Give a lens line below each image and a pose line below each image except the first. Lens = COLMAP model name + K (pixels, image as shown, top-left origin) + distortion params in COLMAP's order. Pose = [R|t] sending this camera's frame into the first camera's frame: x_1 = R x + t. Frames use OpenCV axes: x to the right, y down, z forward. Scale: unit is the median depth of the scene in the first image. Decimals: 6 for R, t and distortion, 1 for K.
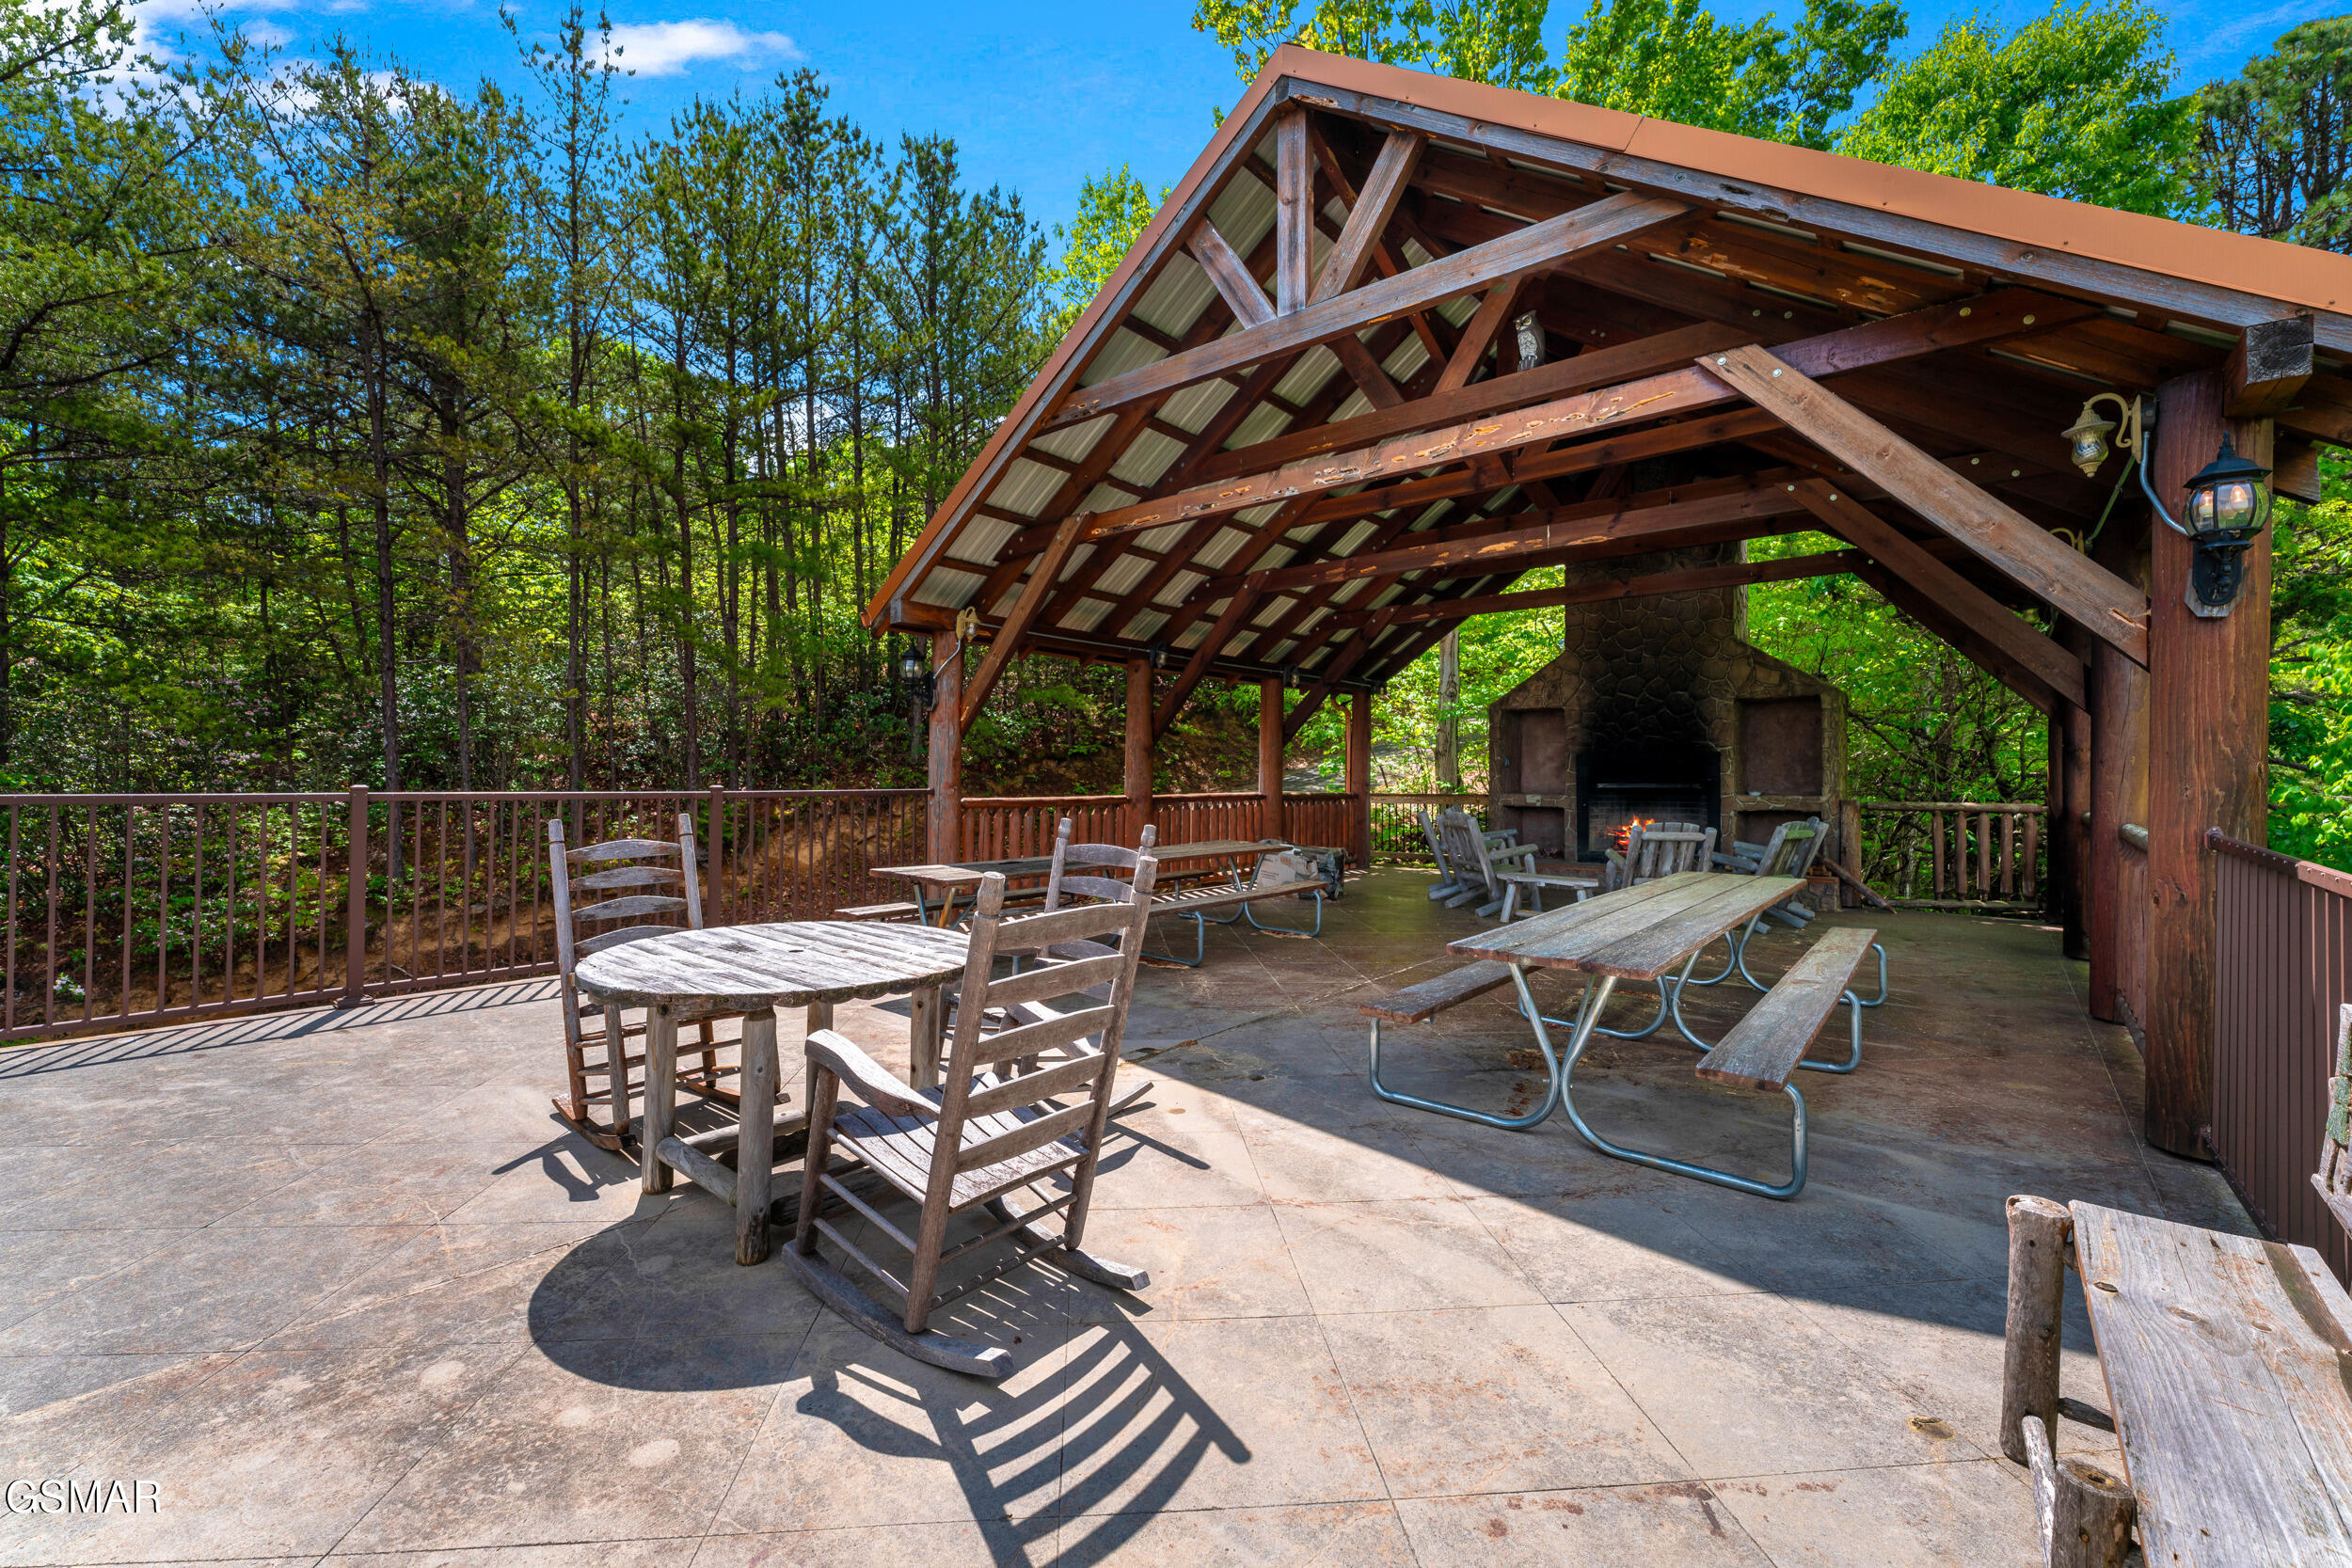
lens RADIAL K [[946.3, 0, 1171.6], [0, 946.3, 775.4], [0, 0, 1]] dist [-0.000327, -0.000003]
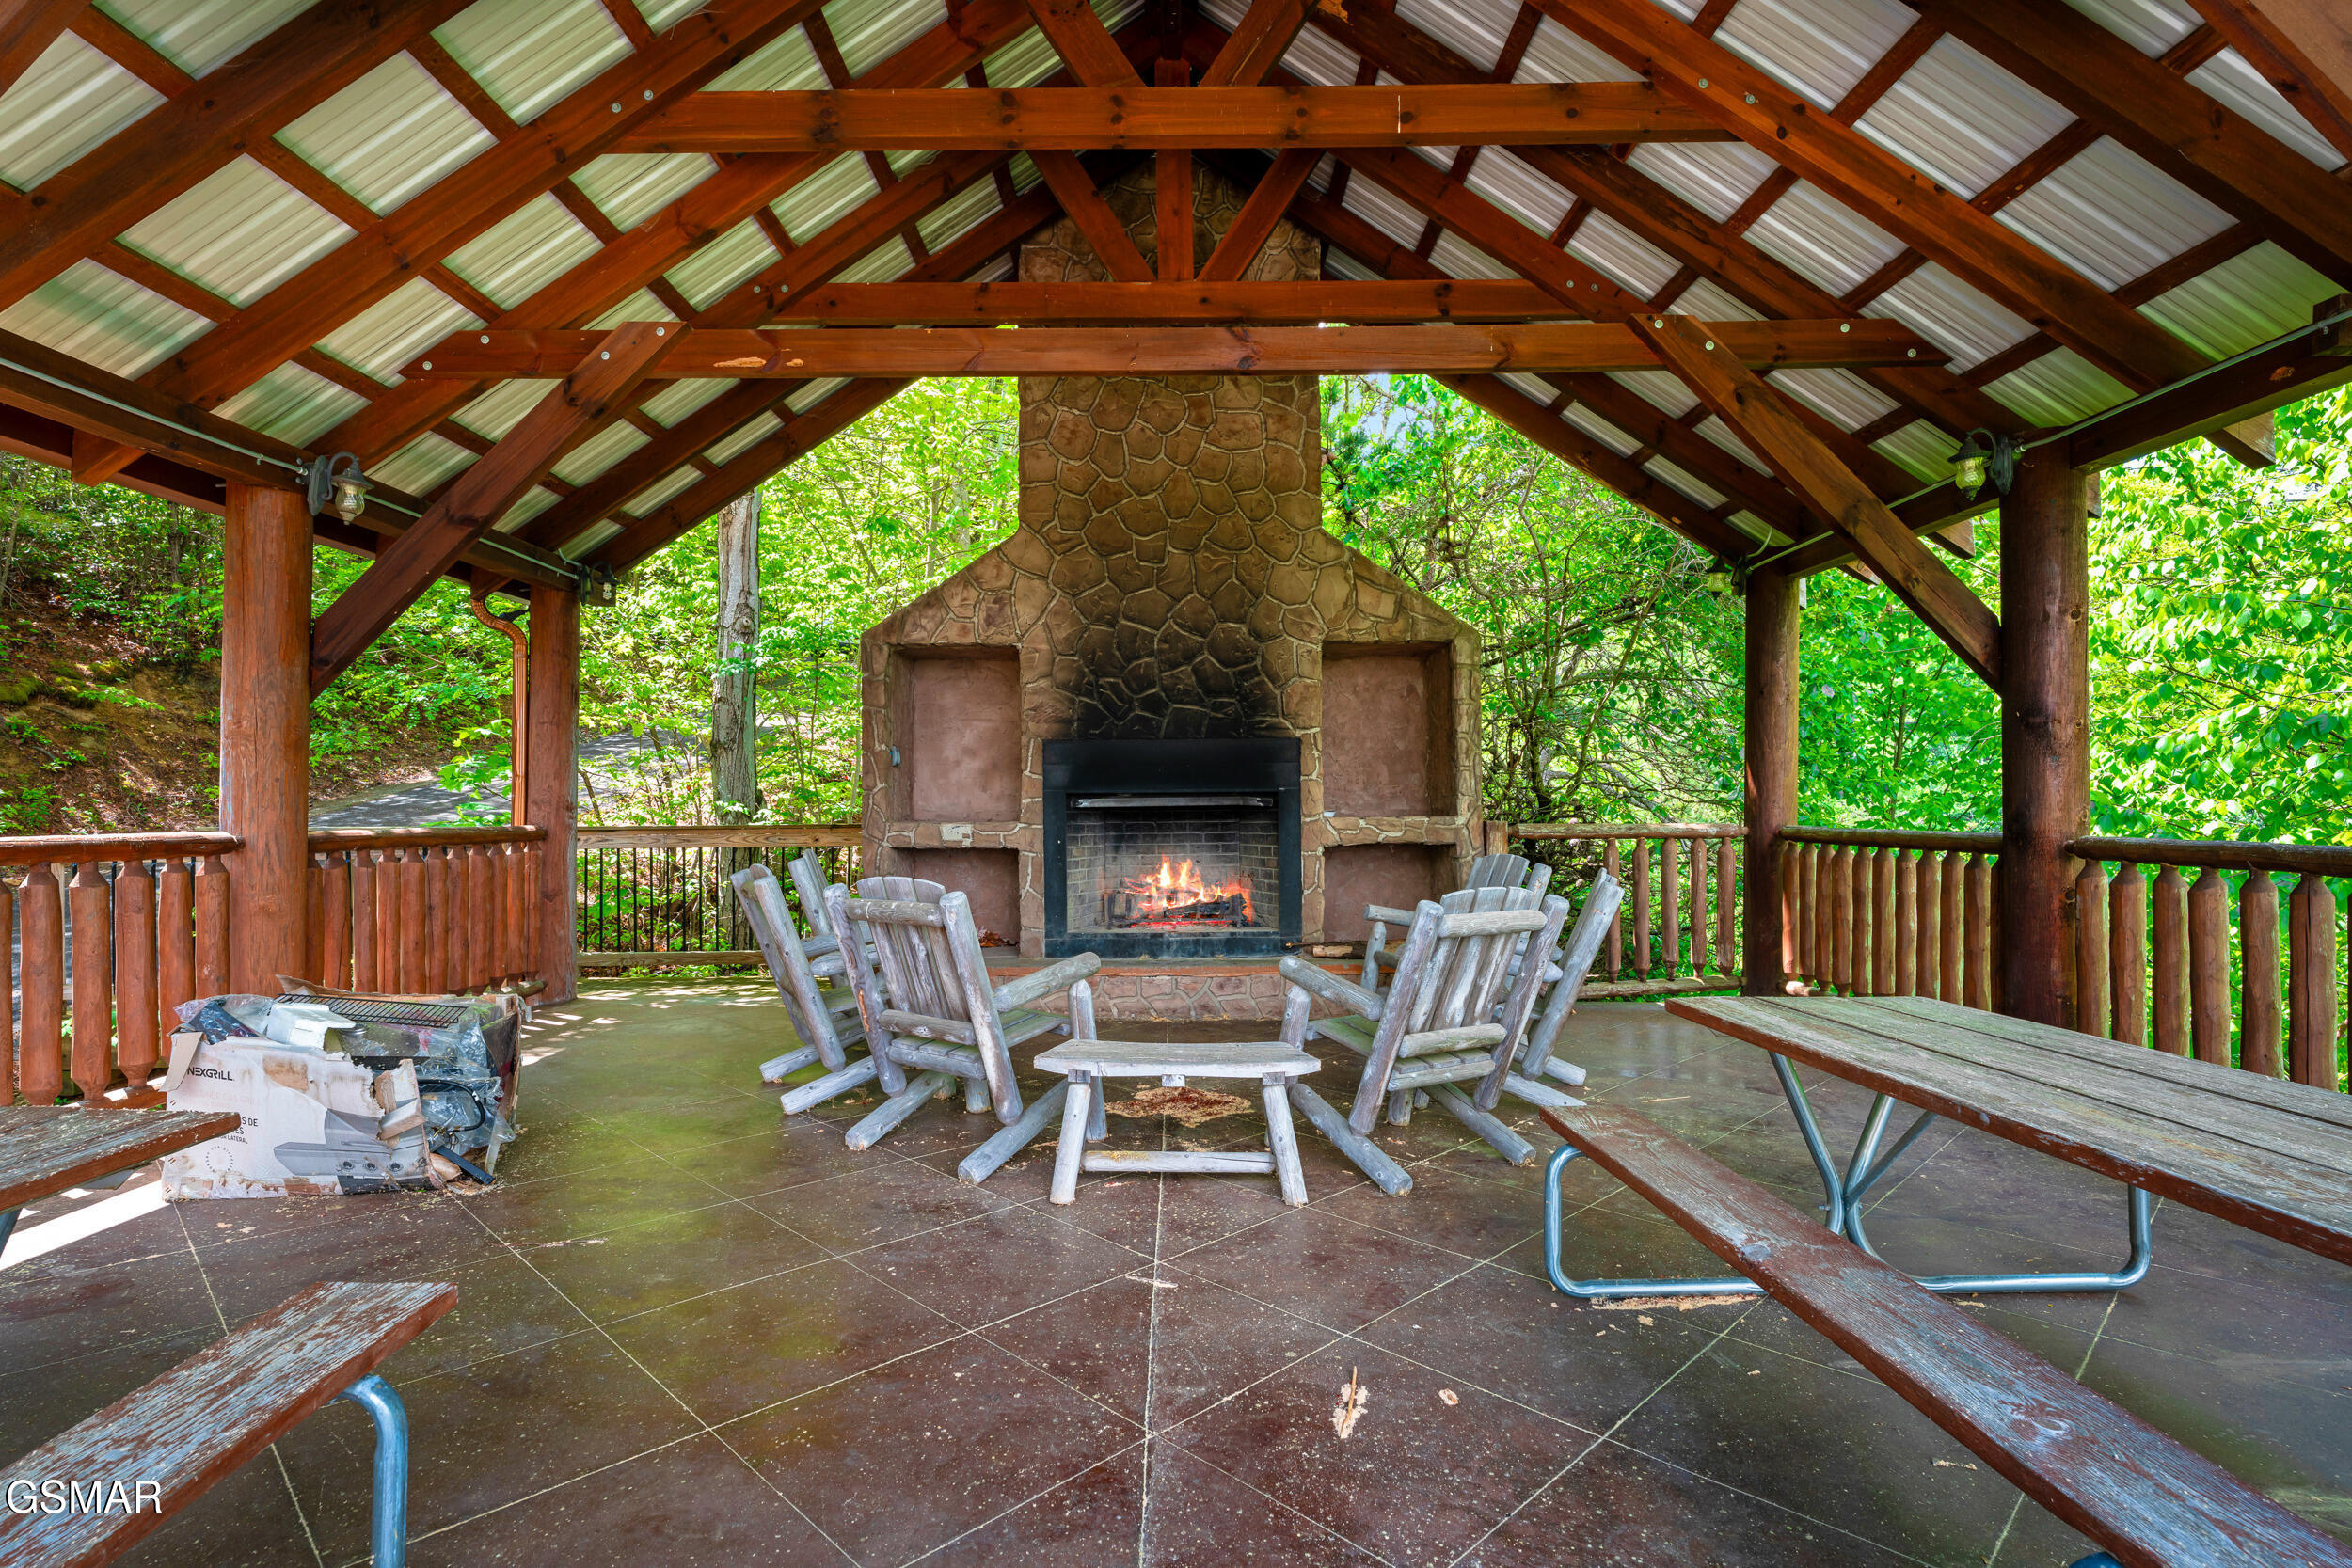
lens RADIAL K [[1154.4, 0, 1174.5], [0, 1154.4, 796.6], [0, 0, 1]] dist [-0.001136, 0.000020]
pose [[0.758604, -0.002255, 0.651548, 0.085539], [0.005820, 0.999978, -0.003315, 0.009645], [-0.651526, 0.006307, 0.758600, 0.496316]]
